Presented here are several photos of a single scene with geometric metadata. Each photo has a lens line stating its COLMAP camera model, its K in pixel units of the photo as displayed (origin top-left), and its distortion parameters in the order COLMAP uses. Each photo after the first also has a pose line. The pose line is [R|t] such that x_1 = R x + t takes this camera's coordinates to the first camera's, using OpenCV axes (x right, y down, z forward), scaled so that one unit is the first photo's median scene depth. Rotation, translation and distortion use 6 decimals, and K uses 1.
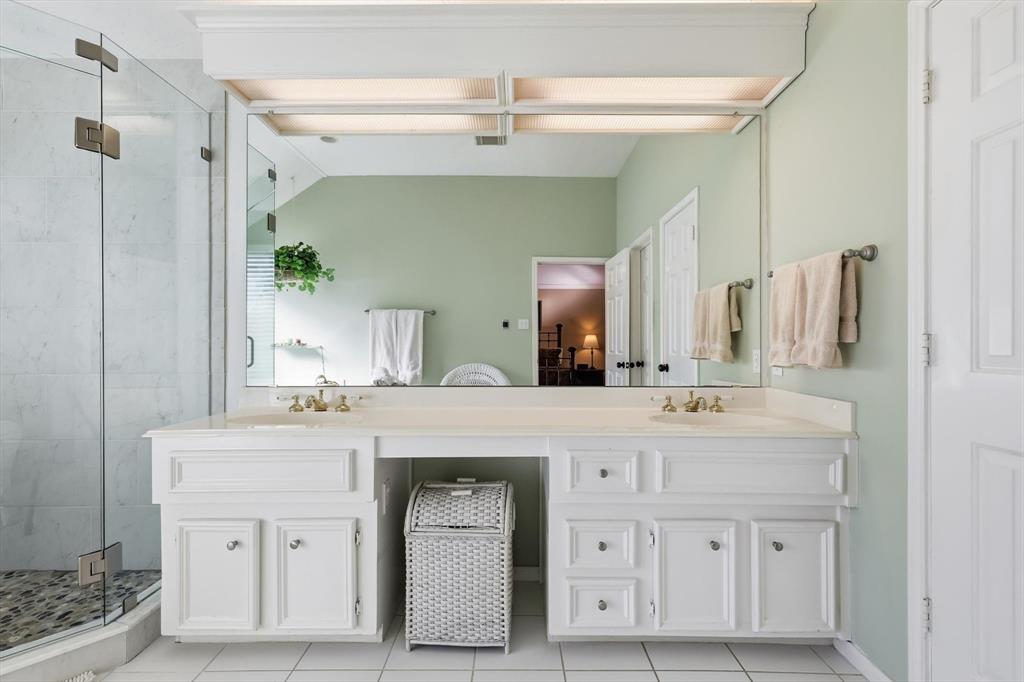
lens RADIAL K [[445.7, 0, 516.3], [0, 445.7, 341.1], [0, 0, 1]] dist [0.003586, -0.000331]
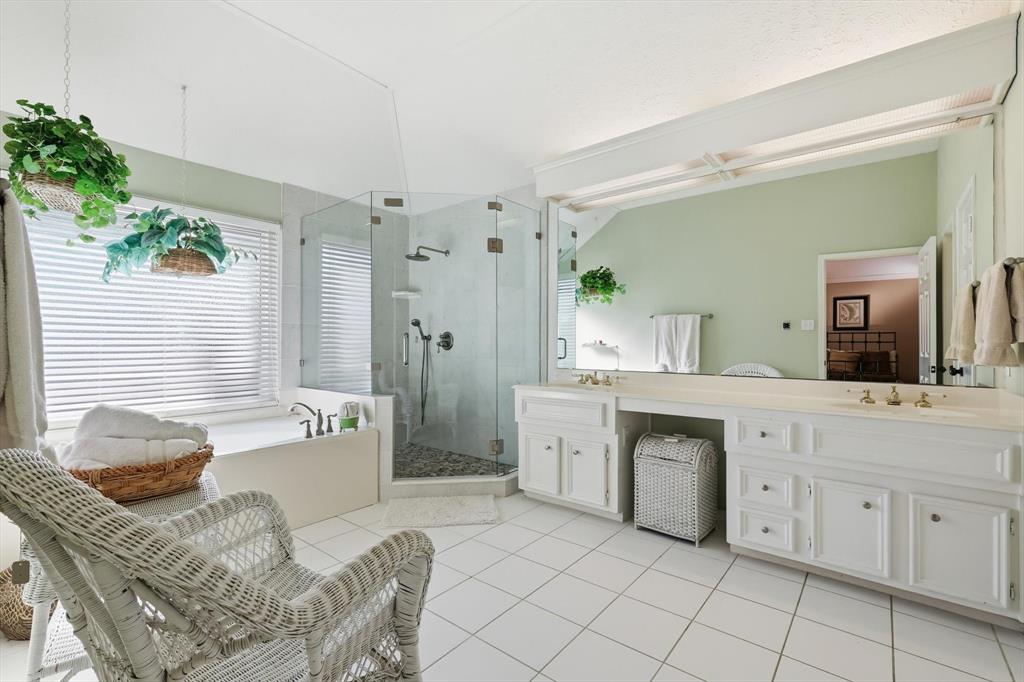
lens RADIAL K [[445.7, 0, 512.8], [0, 445.7, 342.6], [0, 0, 1]] dist [0.003586, -0.000331]
pose [[0.776616, 0.001556, -0.629973, 0.423556], [-0.001155, 0.999999, 0.001045, 0.003185], [0.629973, -0.000084, 0.776617, -0.542431]]
